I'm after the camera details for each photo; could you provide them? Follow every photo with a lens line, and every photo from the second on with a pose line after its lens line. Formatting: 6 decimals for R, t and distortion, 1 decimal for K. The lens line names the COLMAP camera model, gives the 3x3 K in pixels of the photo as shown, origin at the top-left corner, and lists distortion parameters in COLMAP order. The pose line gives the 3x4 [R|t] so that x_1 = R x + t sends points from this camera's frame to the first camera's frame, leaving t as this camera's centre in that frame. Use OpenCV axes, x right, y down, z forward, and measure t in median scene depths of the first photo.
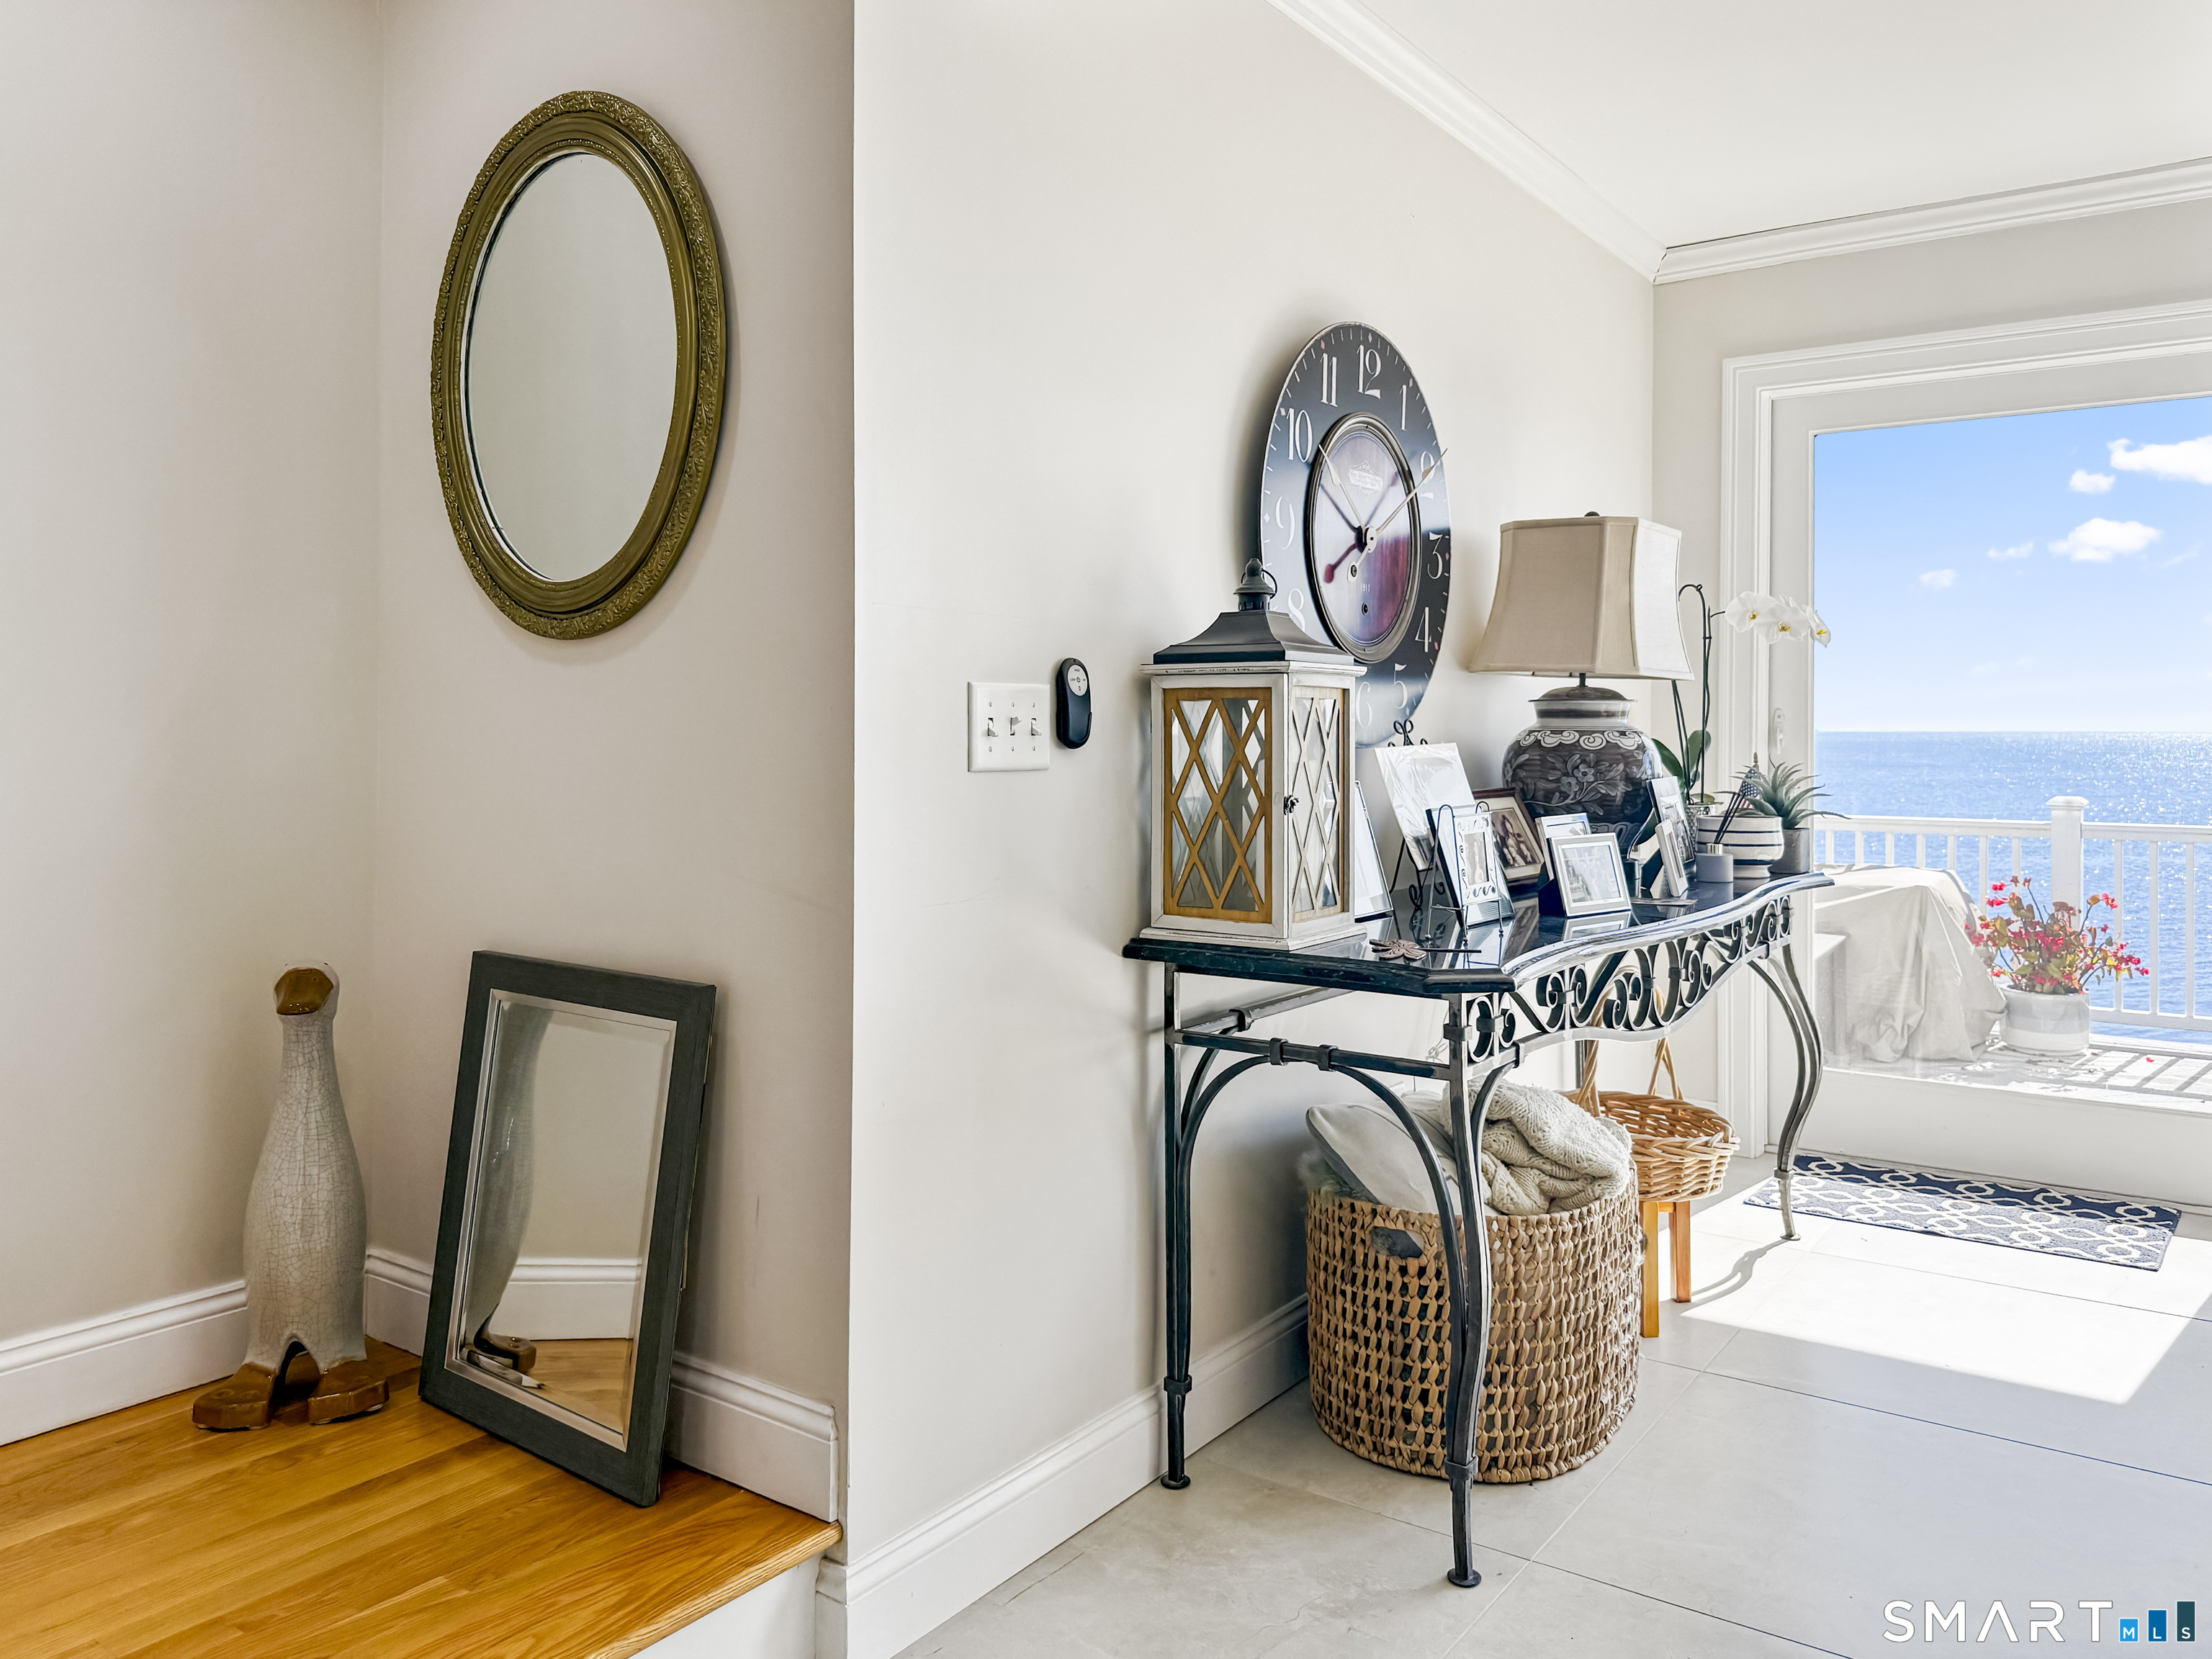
lens RADIAL K [[1545.2, 0, 1107.7], [0, 1545.2, 794.0], [0, 0, 1]] dist [-0.003174, -0.000886]
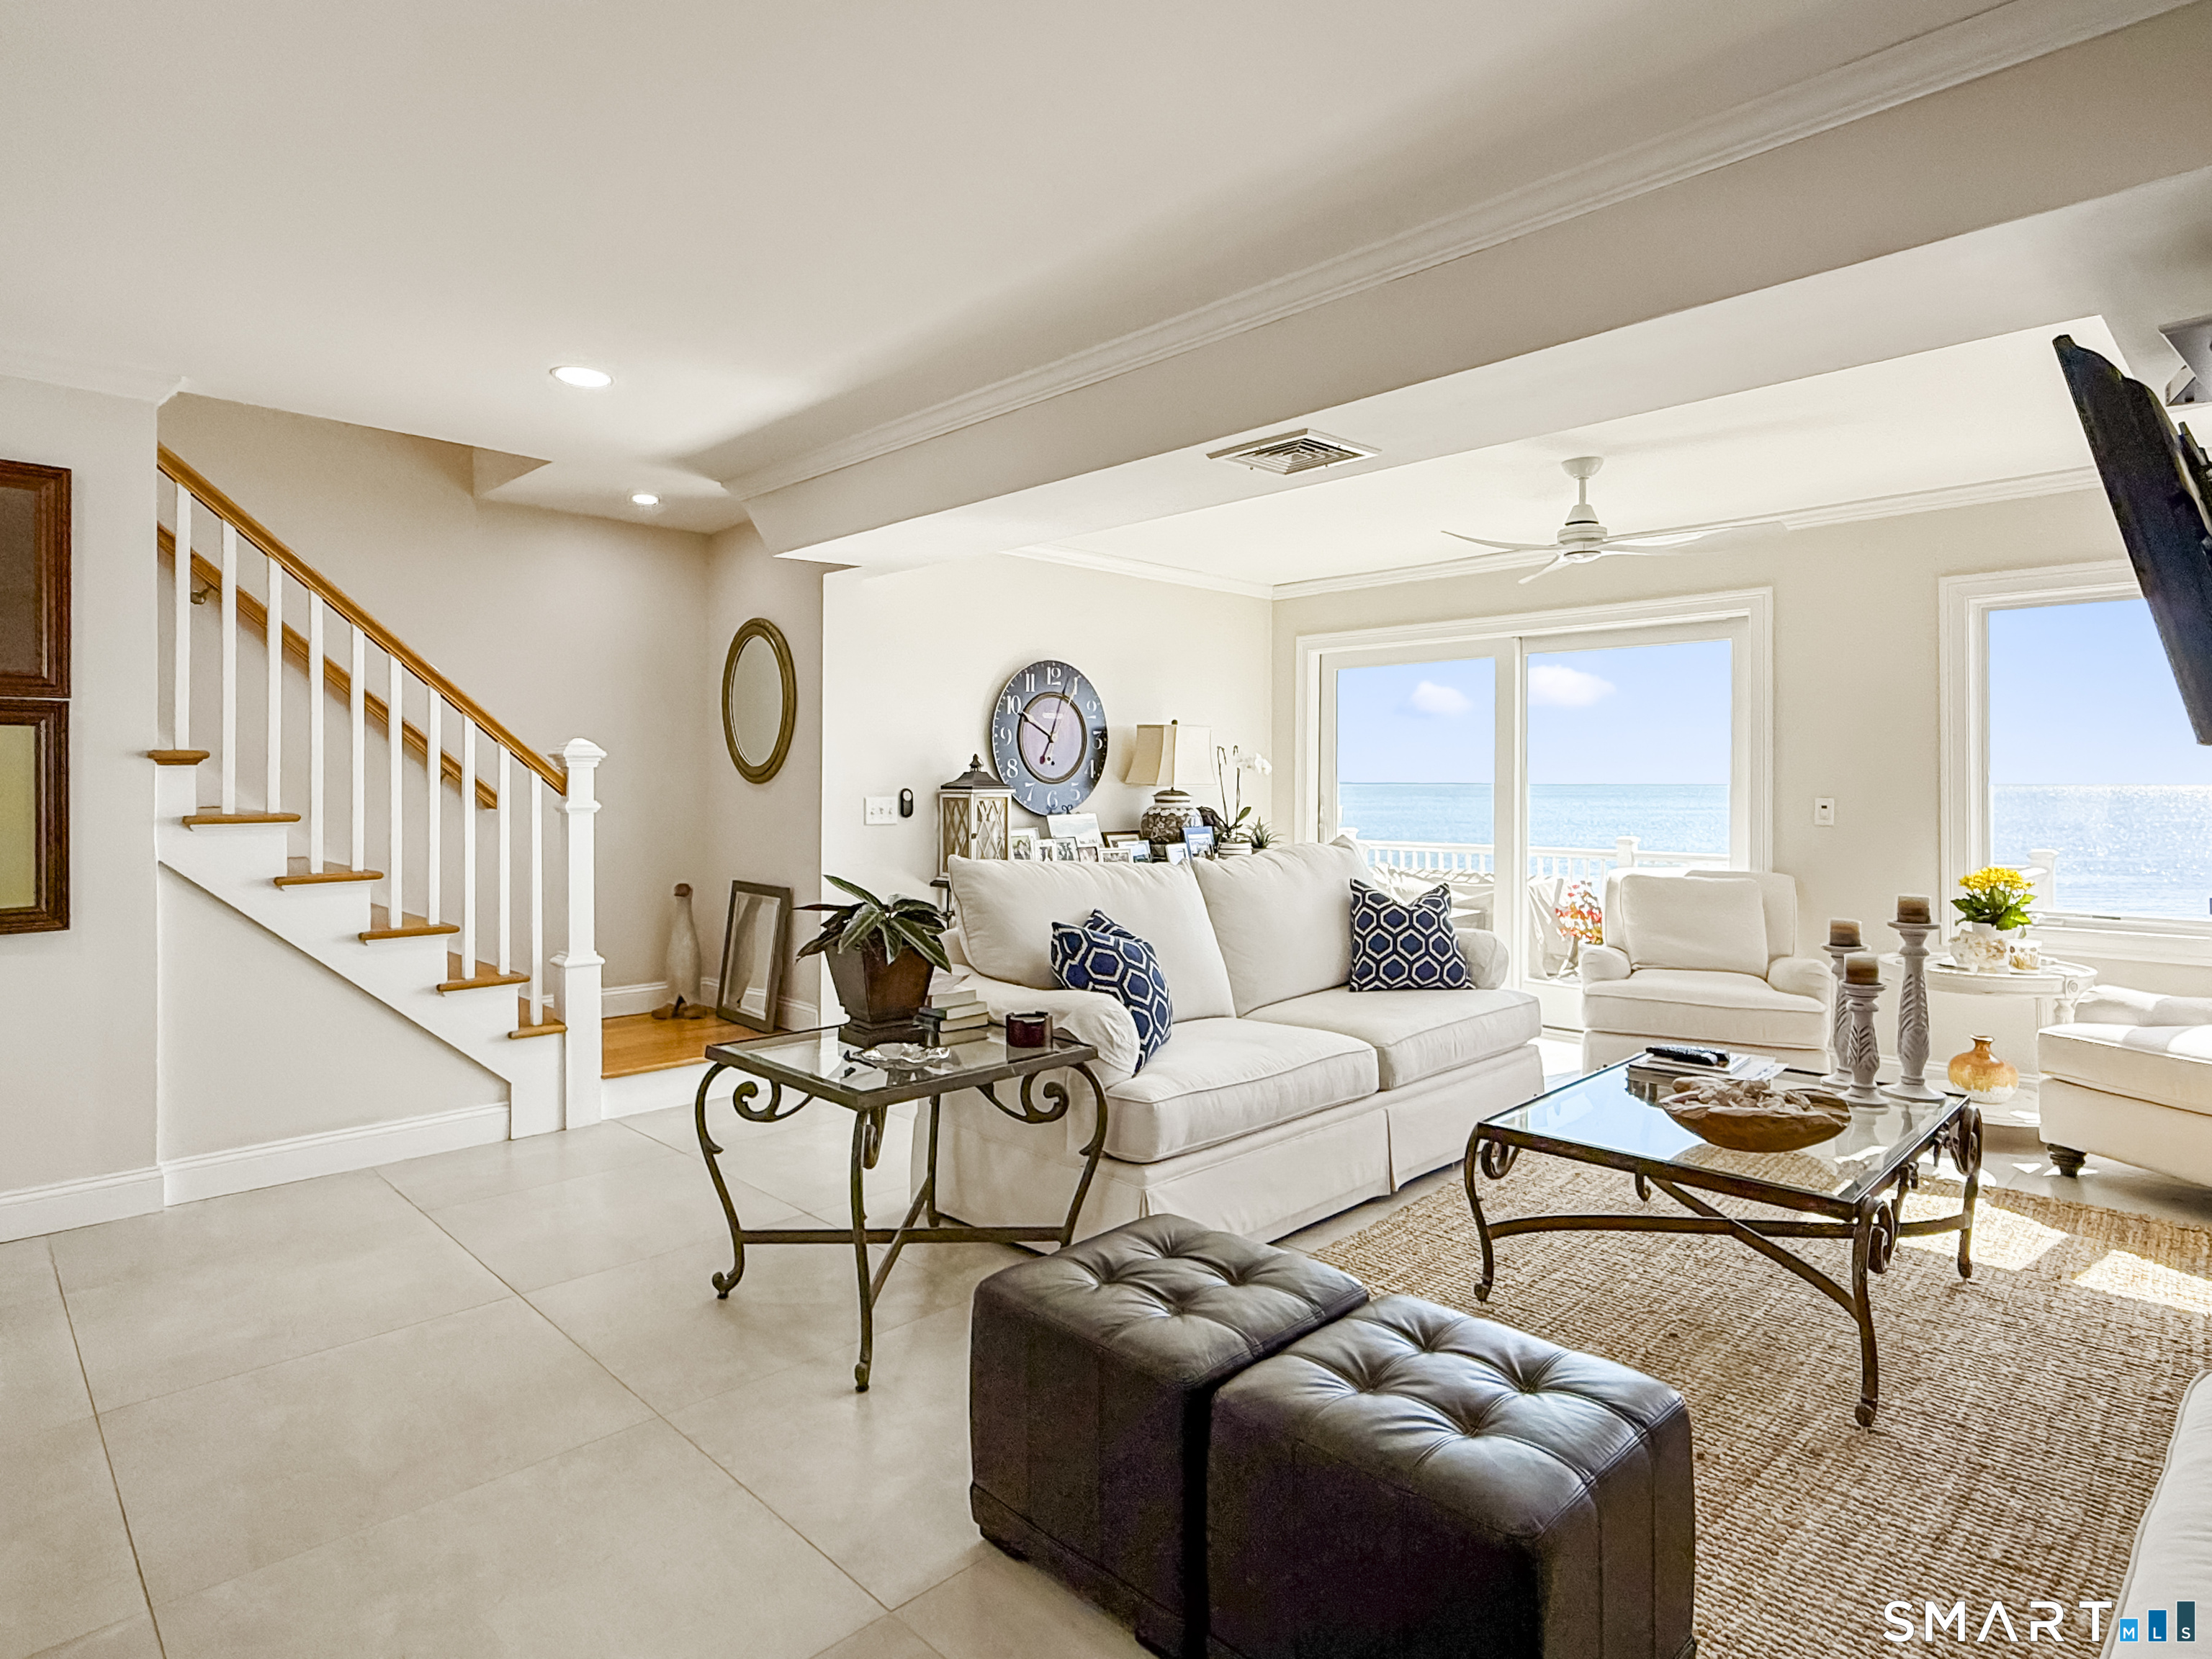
lens RADIAL K [[1208.4, 0, 1106.0], [0, 1208.4, 829.5], [0, 0, 1]] dist [-0.000552, -0.000088]
pose [[0.984025, 0.002925, -0.178009, 0.798750], [-0.003657, 0.999986, -0.003784, 0.003127], [0.177995, 0.004375, 0.984022, -1.332842]]
